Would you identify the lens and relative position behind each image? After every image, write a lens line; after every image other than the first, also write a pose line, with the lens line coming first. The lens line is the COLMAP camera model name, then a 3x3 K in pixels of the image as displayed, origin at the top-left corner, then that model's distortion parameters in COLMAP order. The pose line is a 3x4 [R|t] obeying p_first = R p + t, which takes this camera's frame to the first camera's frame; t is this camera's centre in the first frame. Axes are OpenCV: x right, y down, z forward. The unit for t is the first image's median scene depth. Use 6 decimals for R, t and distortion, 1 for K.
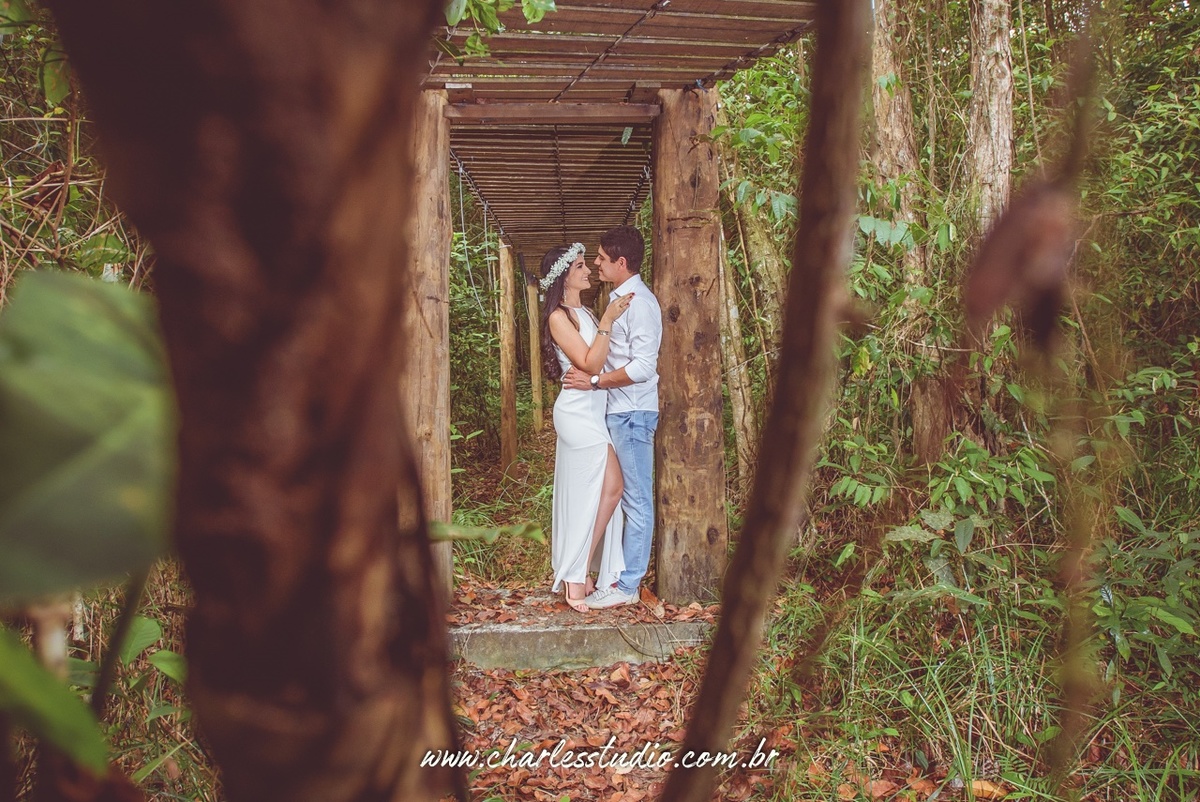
lens RADIAL K [[884.1, 0, 551.3], [0, 884.1, 401.4], [0, 0, 1]] dist [-0.056134, 0.001405]
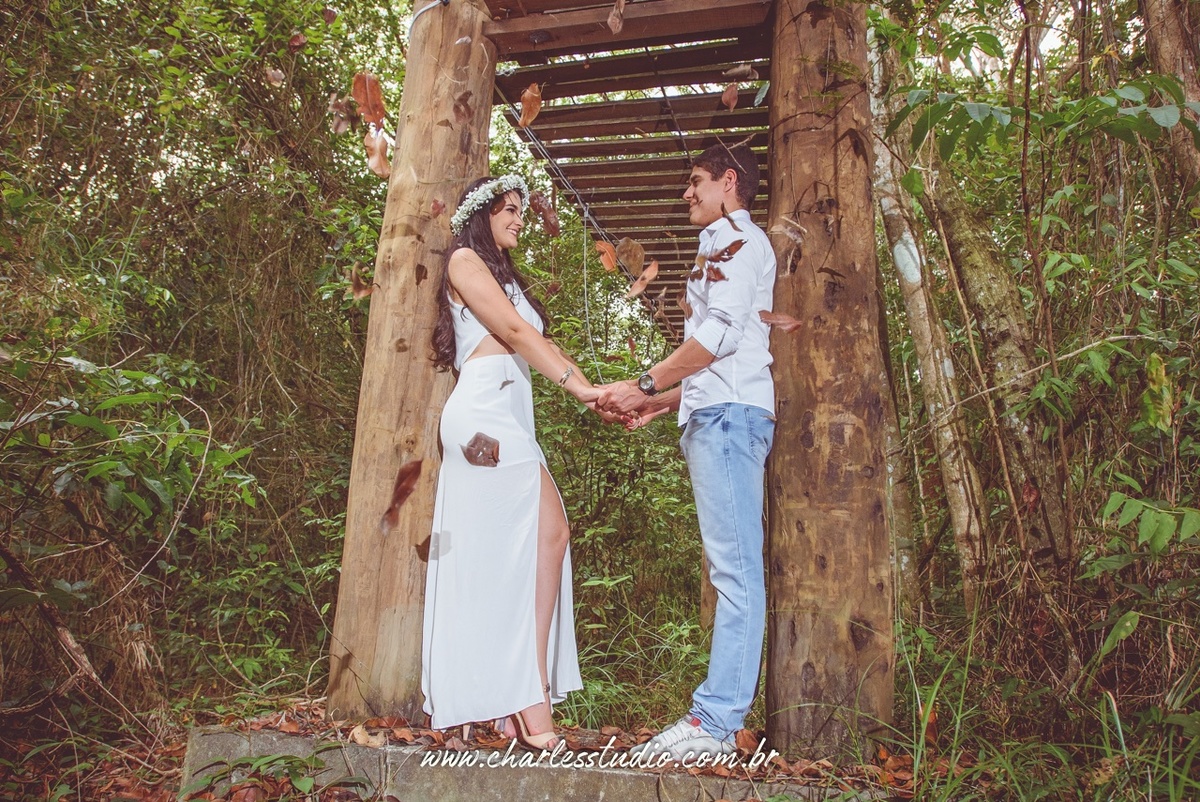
lens RADIAL K [[884.1, 0, 551.3], [0, 884.1, 401.4], [0, 0, 1]] dist [-0.056134, 0.001405]
pose [[0.954822, 0.005235, -0.297132, 0.160287], [-0.083884, 0.963934, -0.252575, 0.167527], [0.285094, 0.266088, 0.920825, 0.405876]]
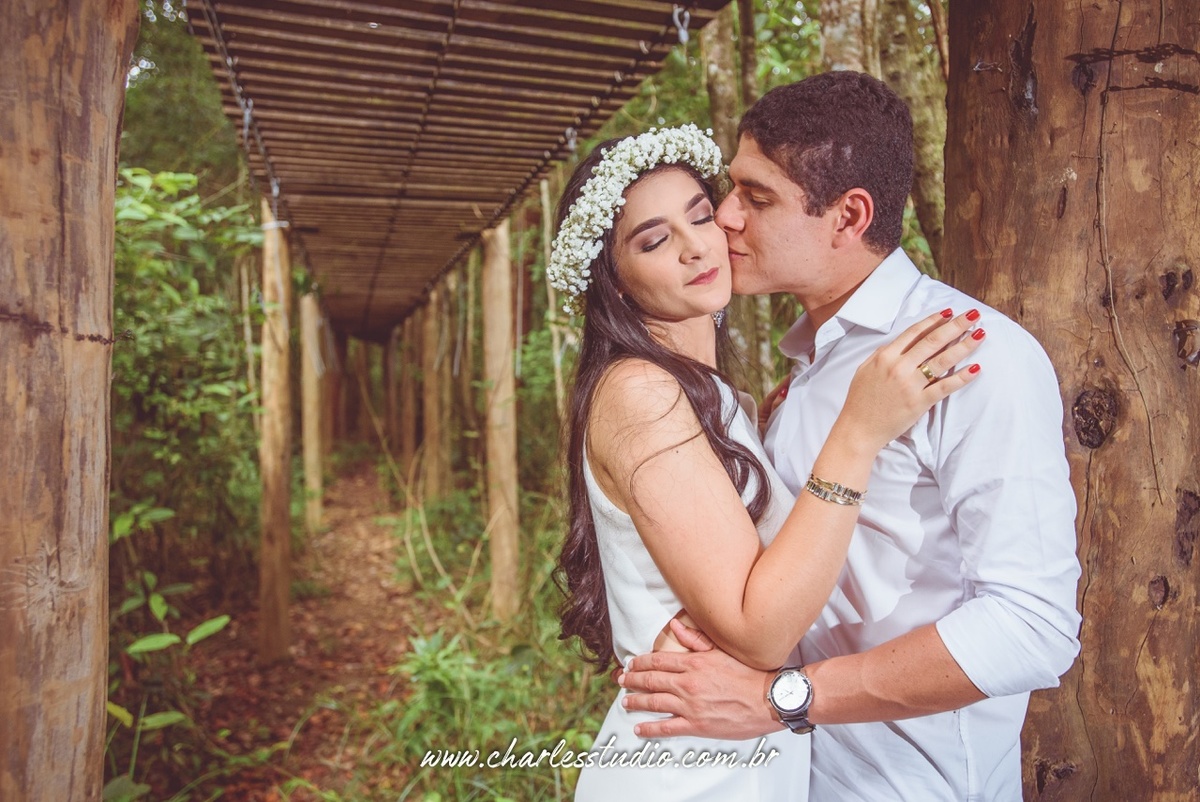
lens RADIAL K [[1015.1, 0, 600.0], [0, 1015.1, 401.0], [0, 0, 1]] dist [0.005131, 0.003347]
pose [[0.959402, 0.017130, 0.281522, -0.075157], [-0.004499, 0.998956, -0.045452, -0.088869], [-0.282007, 0.042340, 0.958478, 0.759771]]
